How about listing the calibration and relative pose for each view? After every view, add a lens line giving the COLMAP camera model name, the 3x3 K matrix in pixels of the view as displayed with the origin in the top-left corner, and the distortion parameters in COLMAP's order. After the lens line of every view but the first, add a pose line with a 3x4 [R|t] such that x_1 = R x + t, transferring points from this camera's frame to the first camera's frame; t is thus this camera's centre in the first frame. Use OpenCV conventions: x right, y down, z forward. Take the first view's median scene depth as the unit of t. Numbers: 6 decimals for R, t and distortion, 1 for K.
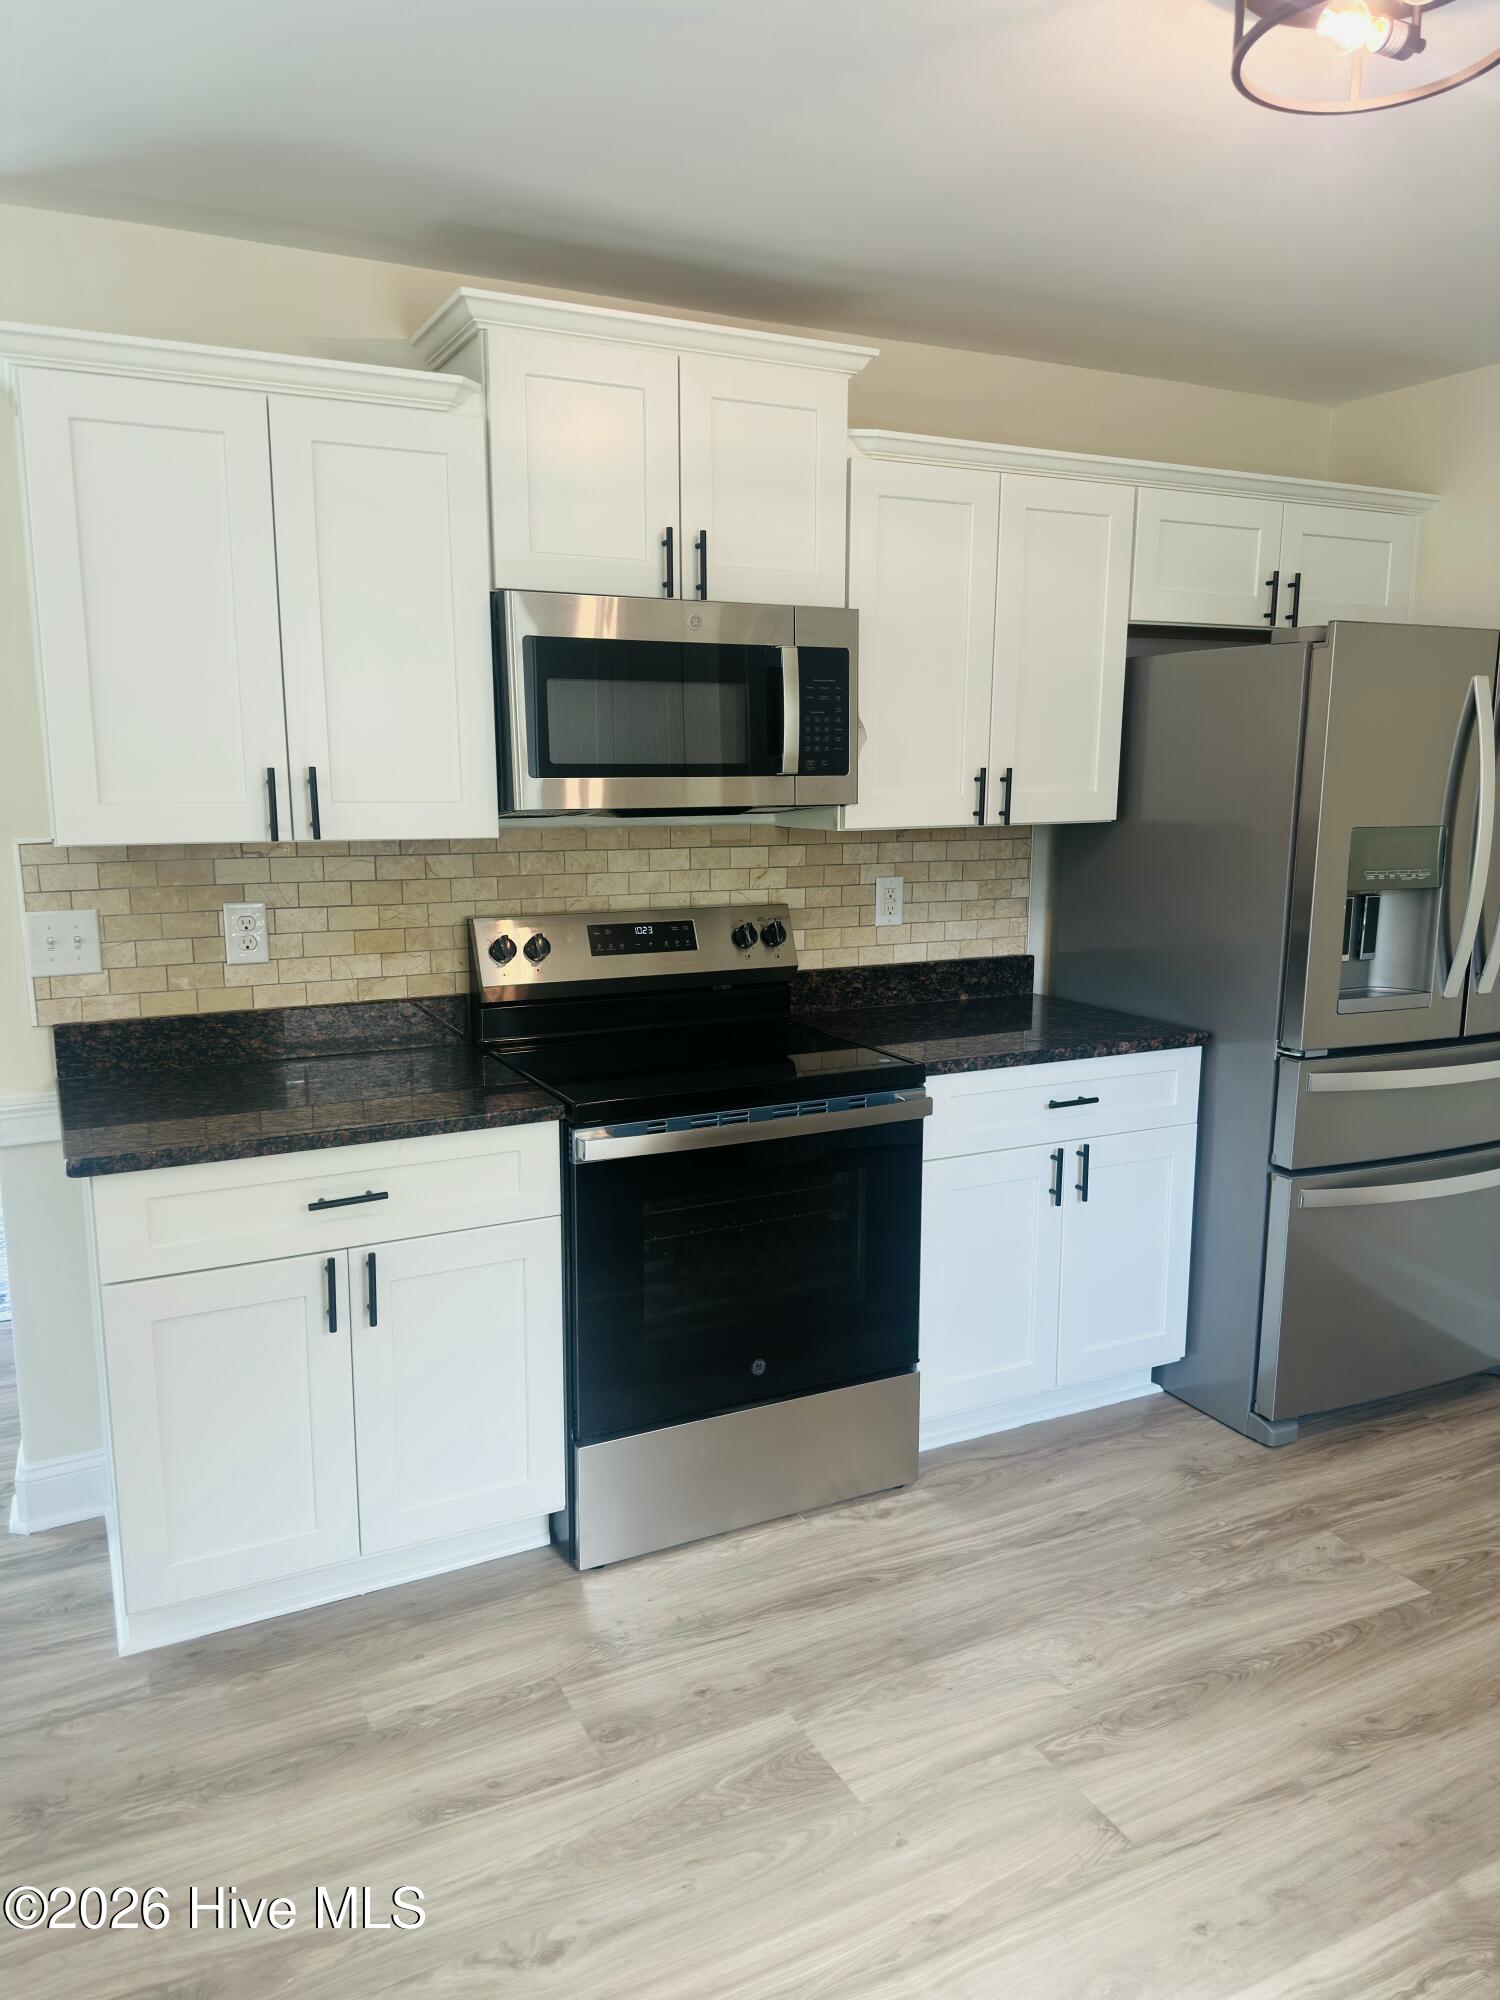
lens RADIAL K [[1431.1, 0, 764.9], [0, 1431.1, 1001.5], [0, 0, 1]] dist [0.072641, -0.057230]
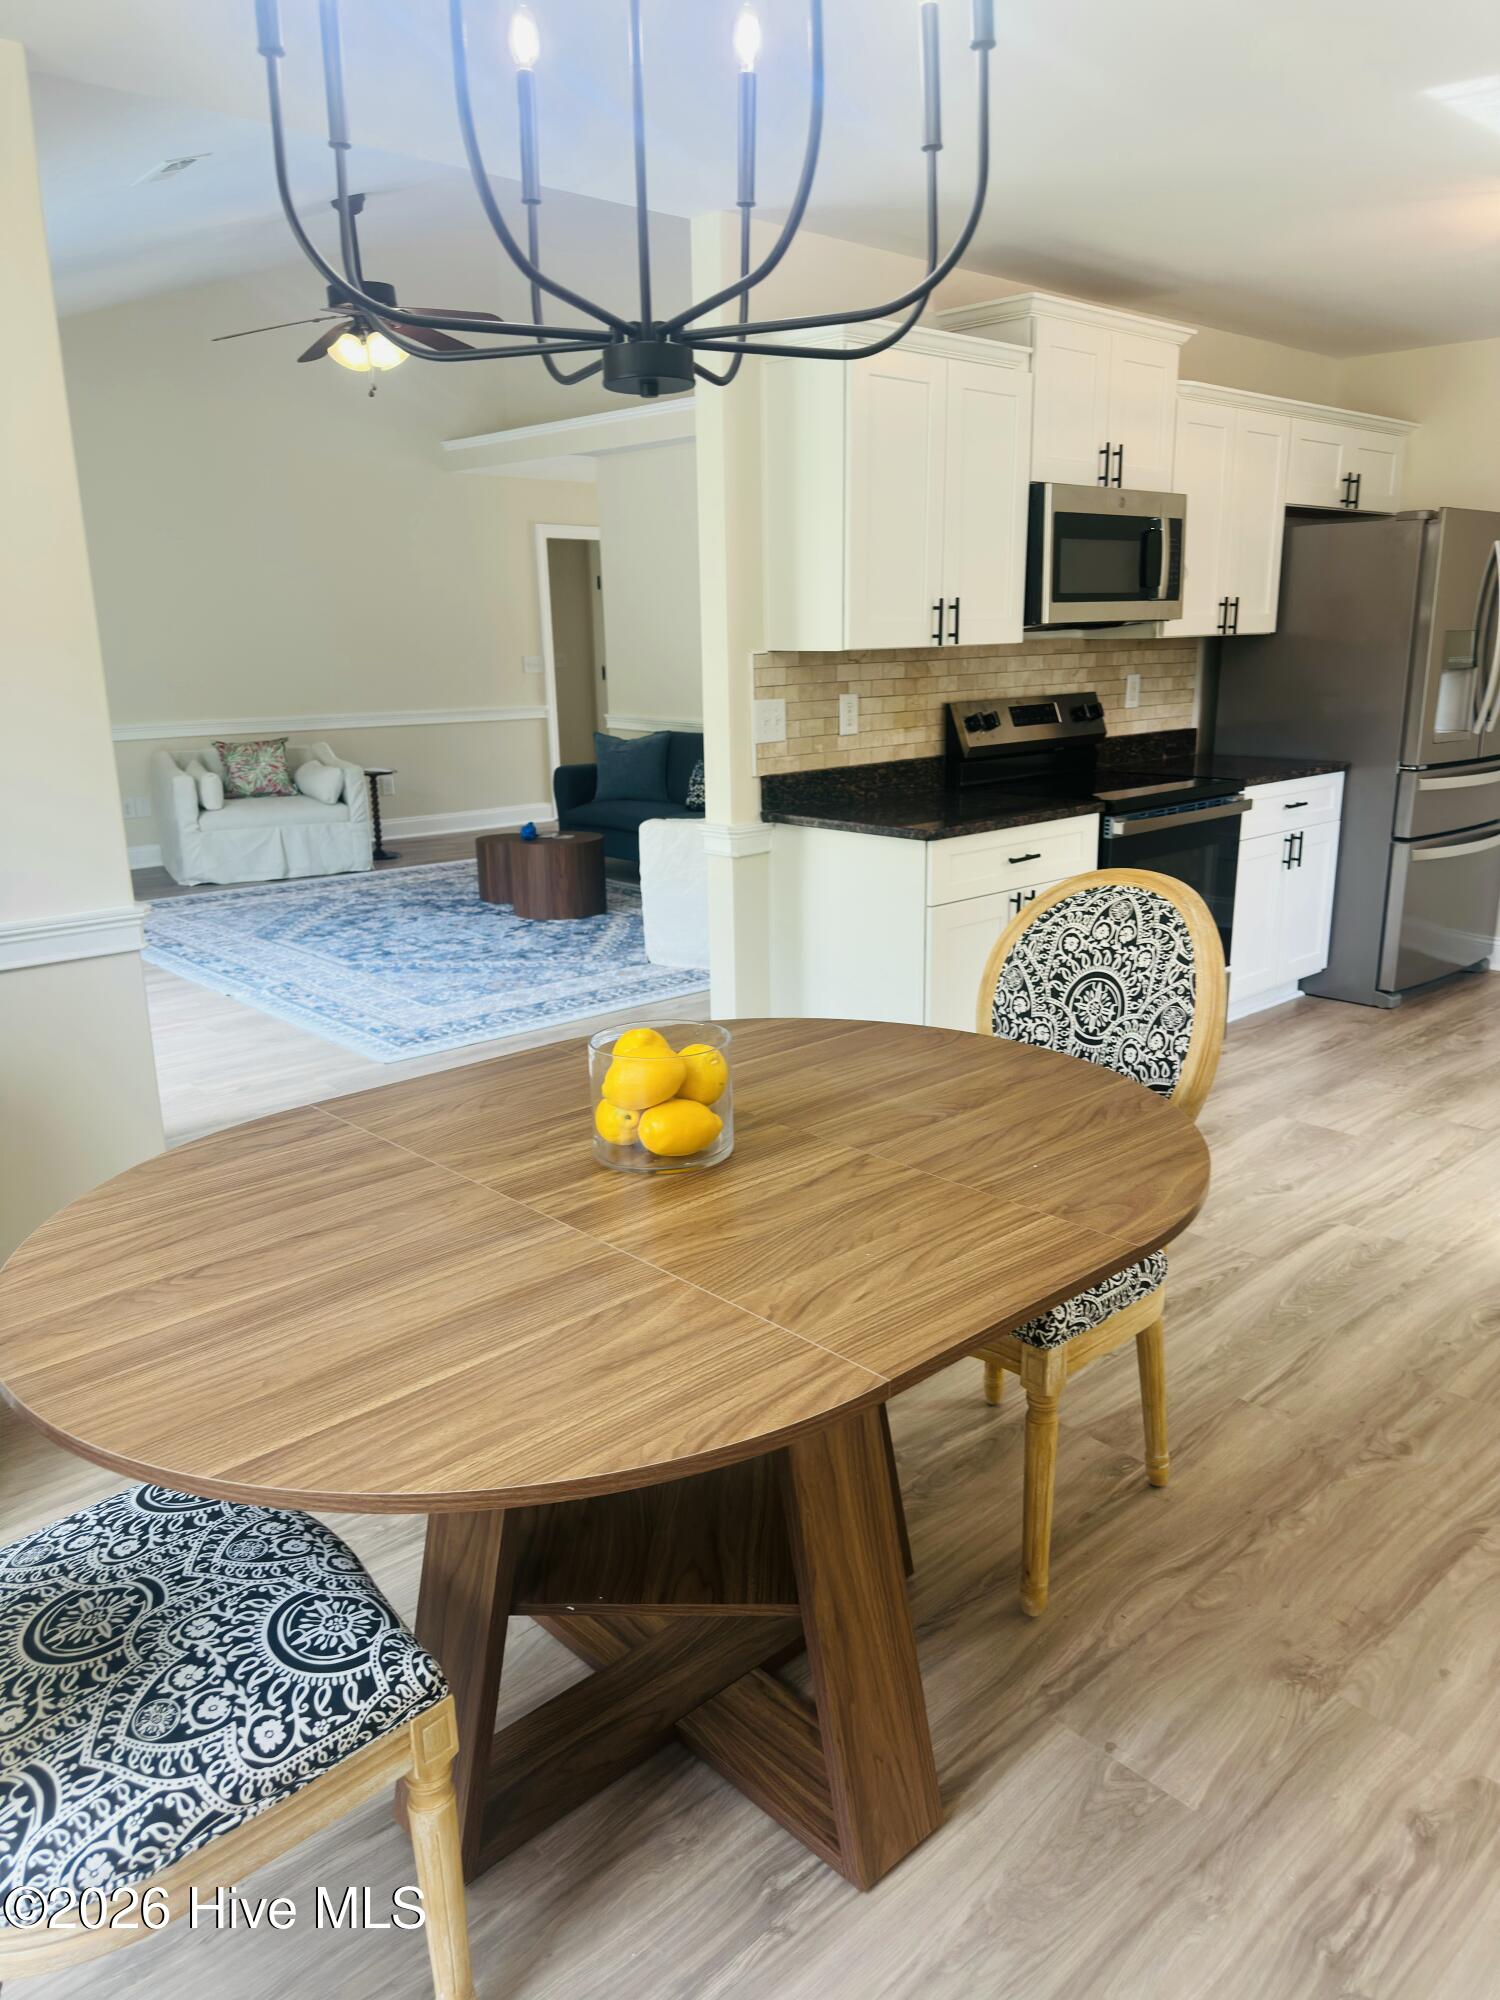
lens RADIAL K [[1431.1, 0, 761.2], [0, 1431.1, 988.4], [0, 0, 1]] dist [0.072641, -0.057230]
pose [[0.960373, -0.076435, 0.268032, -0.915573], [0.051815, 0.993860, 0.097764, 0.092049], [-0.273859, -0.080002, 0.958437, -0.478008]]
